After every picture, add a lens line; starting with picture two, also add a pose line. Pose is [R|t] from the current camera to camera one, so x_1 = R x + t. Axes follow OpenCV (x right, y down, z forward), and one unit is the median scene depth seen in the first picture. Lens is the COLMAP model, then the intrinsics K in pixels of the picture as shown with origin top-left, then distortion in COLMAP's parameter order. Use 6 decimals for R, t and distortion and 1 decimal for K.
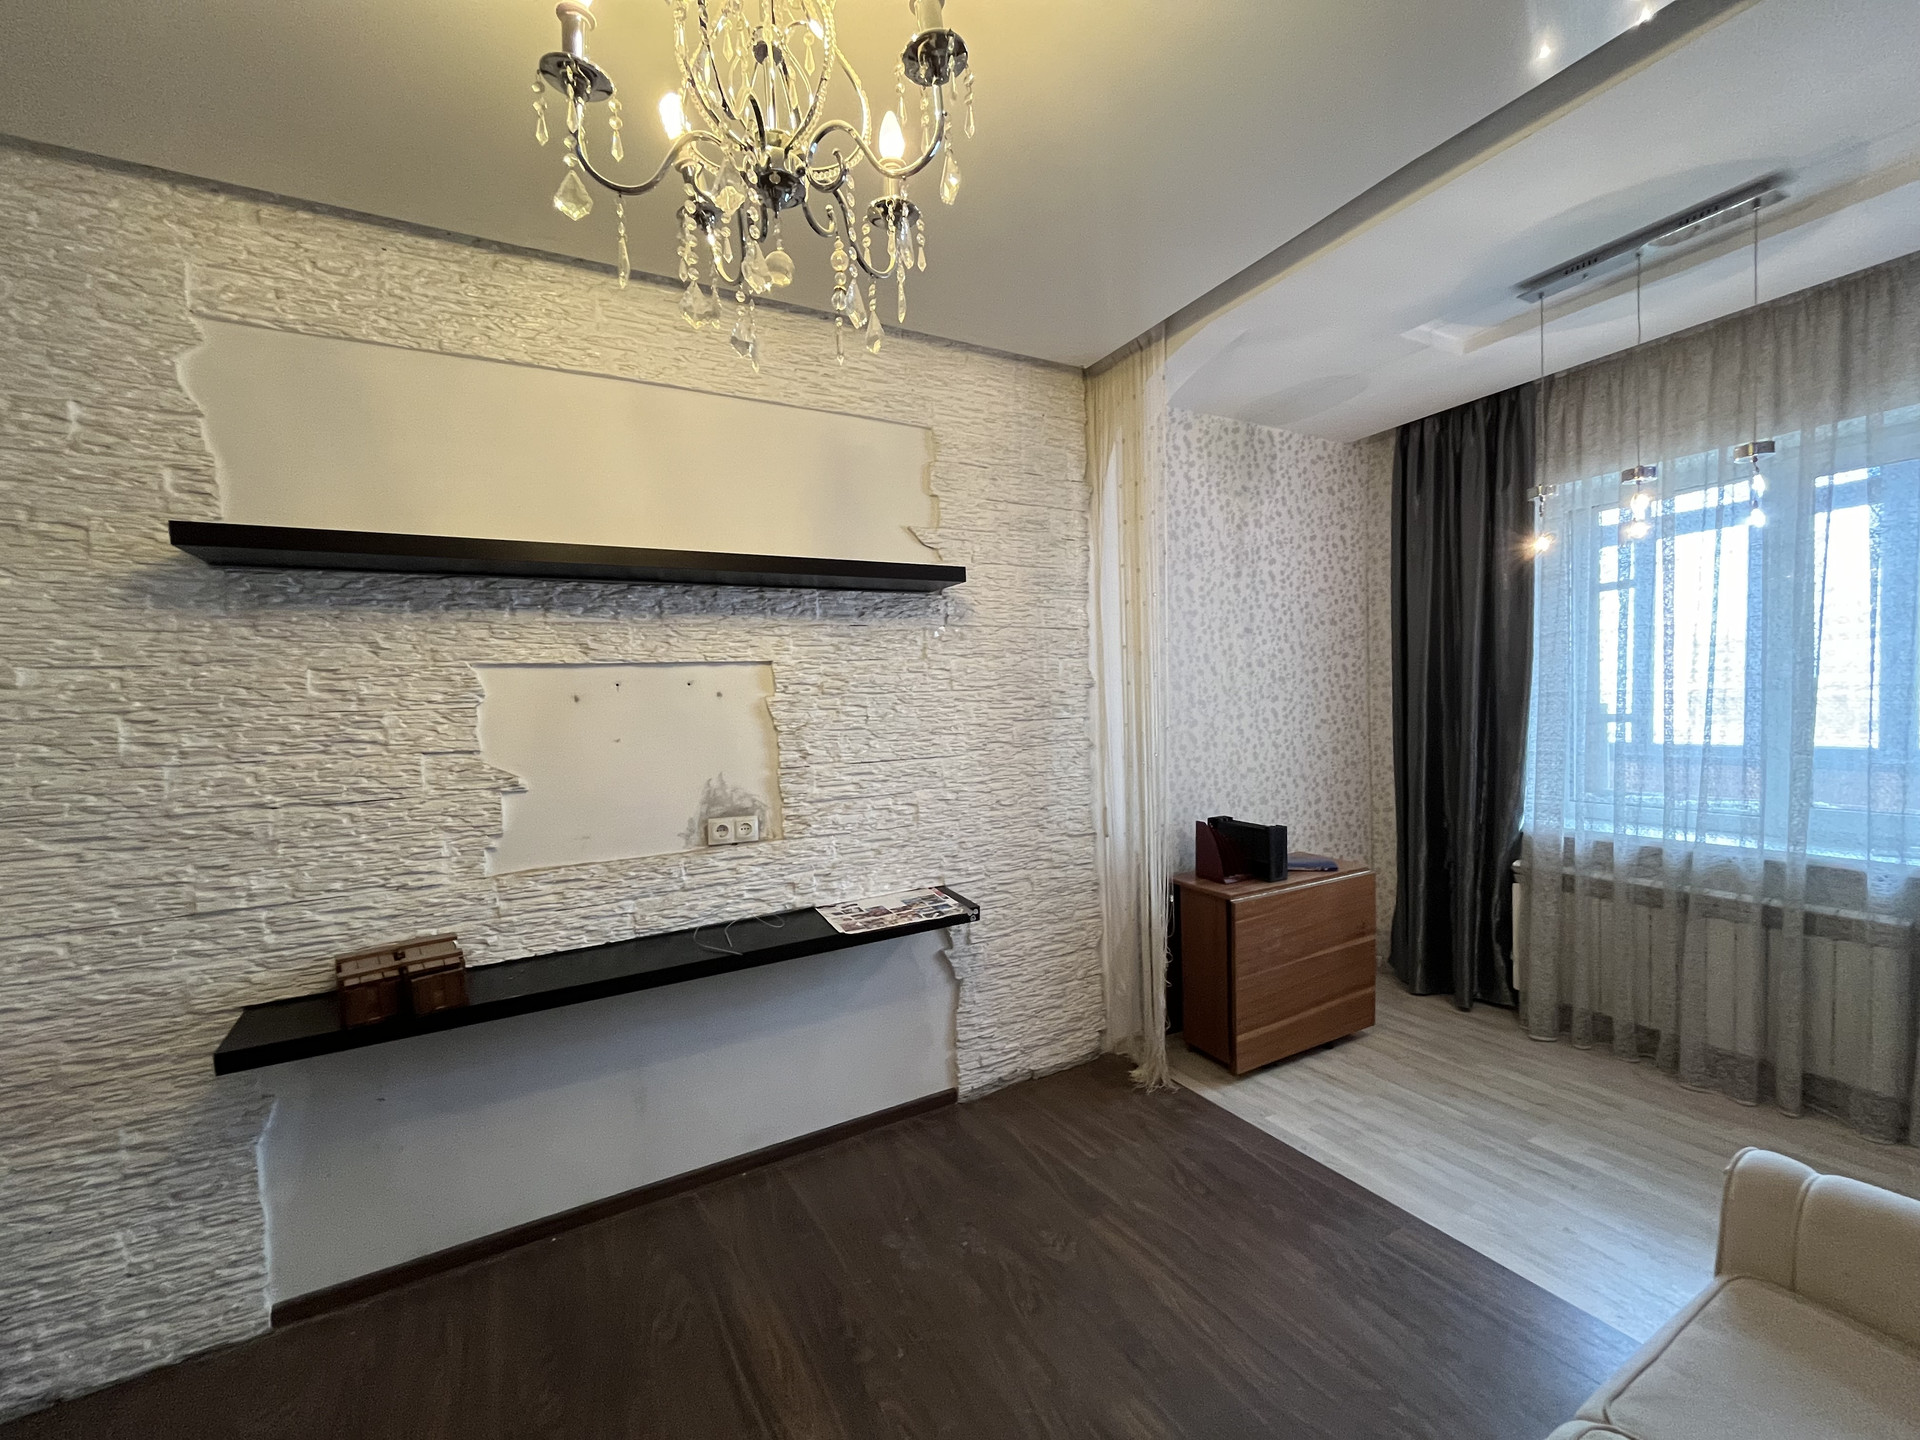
lens RADIAL K [[772.1, 0, 958.2], [0, 772.1, 729.3], [0, 0, 1]] dist [-0.003261, 0.000478]
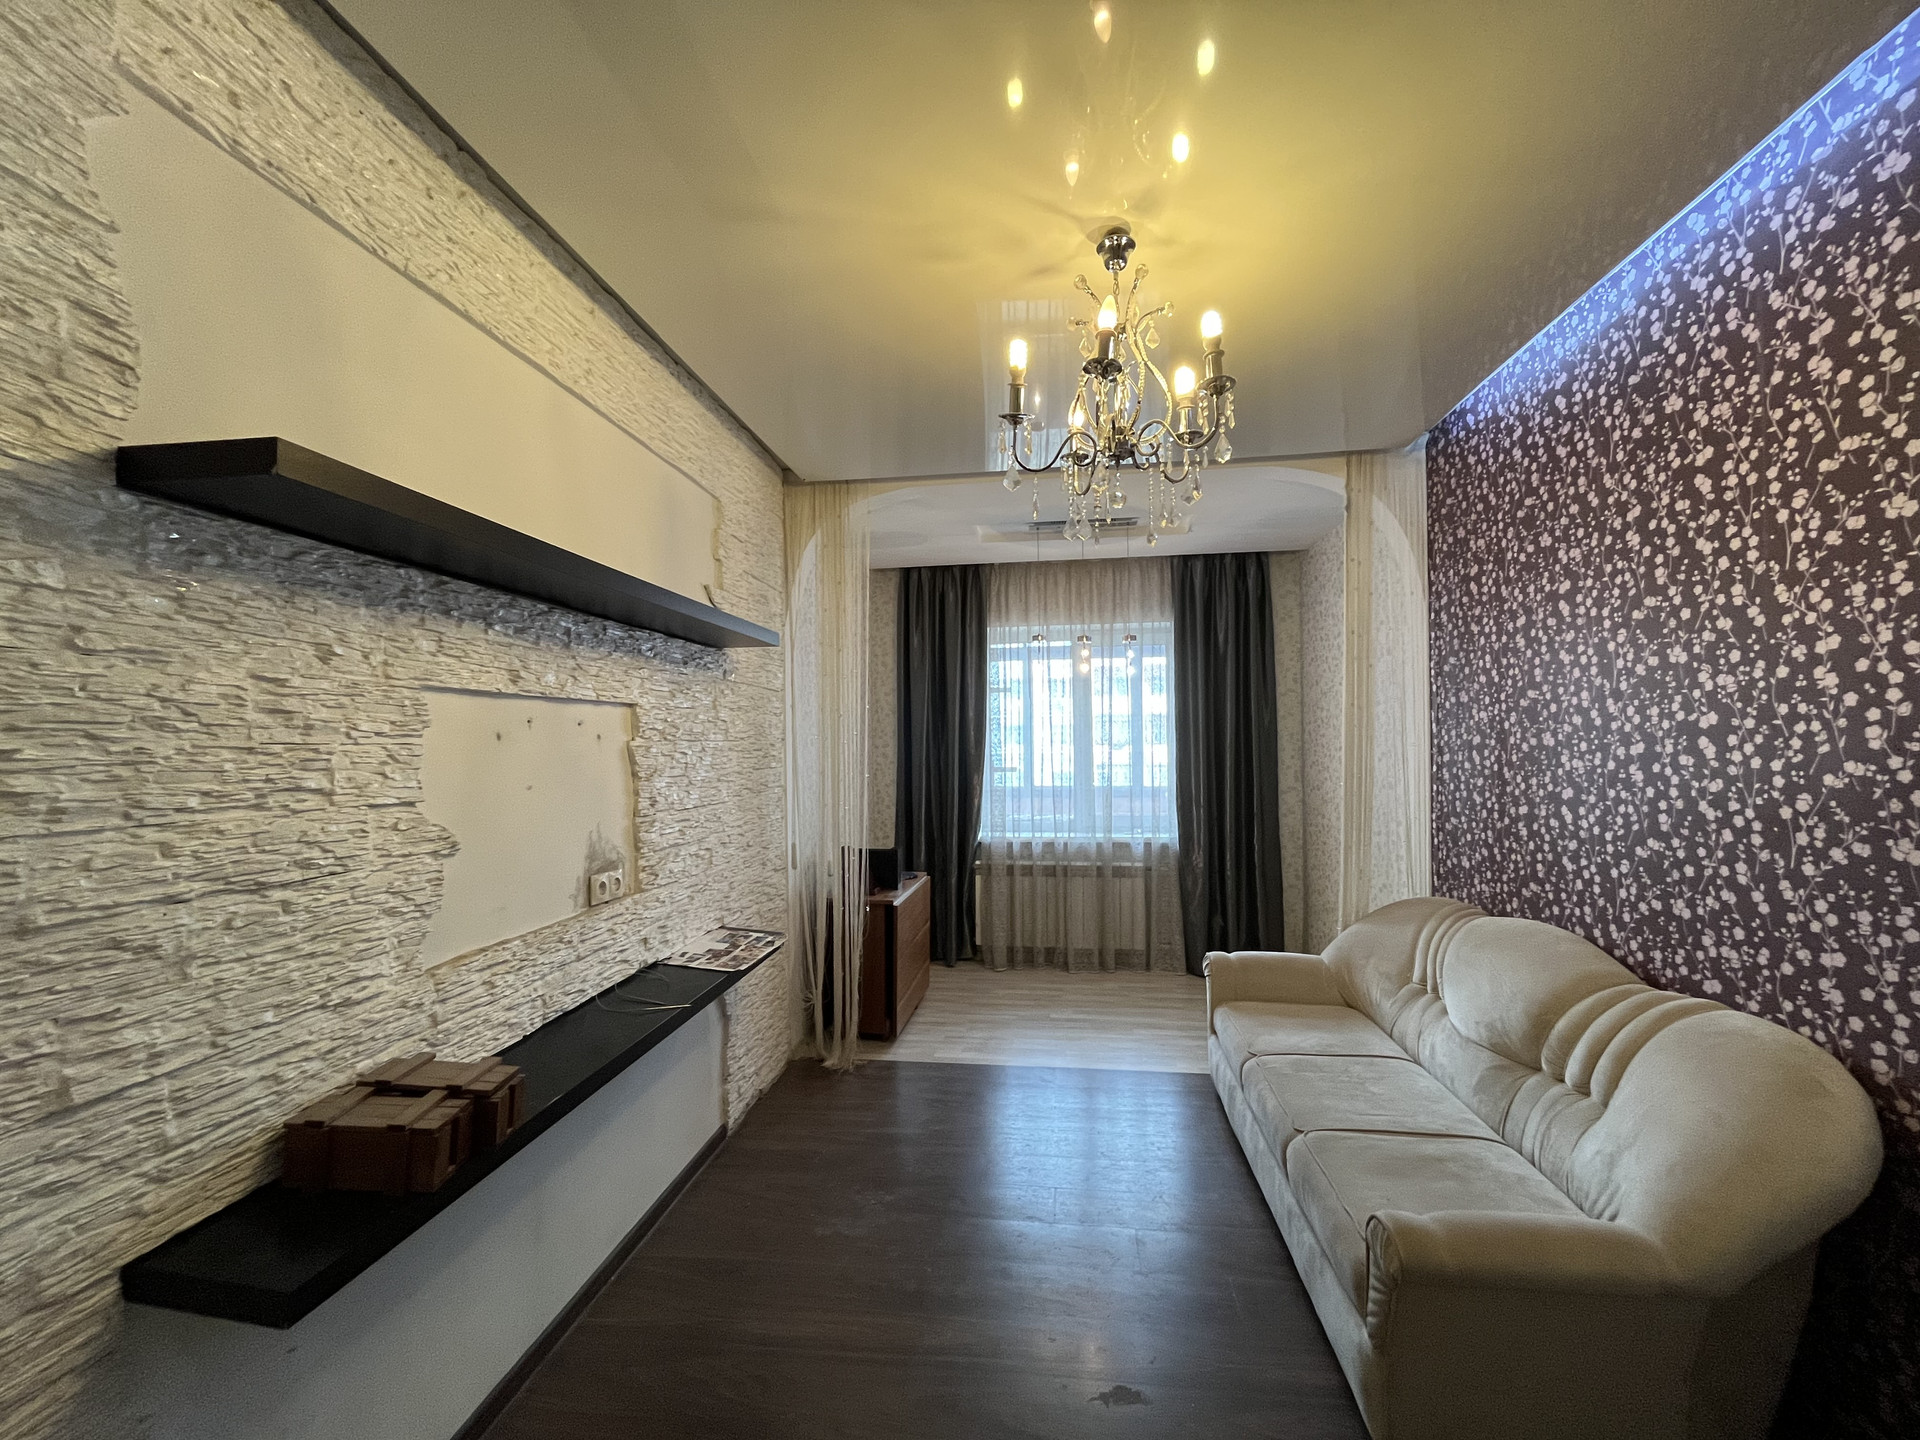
lens RADIAL K [[772.1, 0, 950.4], [0, 772.1, 728.6], [0, 0, 1]] dist [-0.003261, 0.000478]
pose [[0.603975, 0.044417, 0.795765, -0.914364], [0.018379, 0.997404, -0.069621, 0.018690], [-0.796791, 0.056675, 0.601591, 0.142978]]
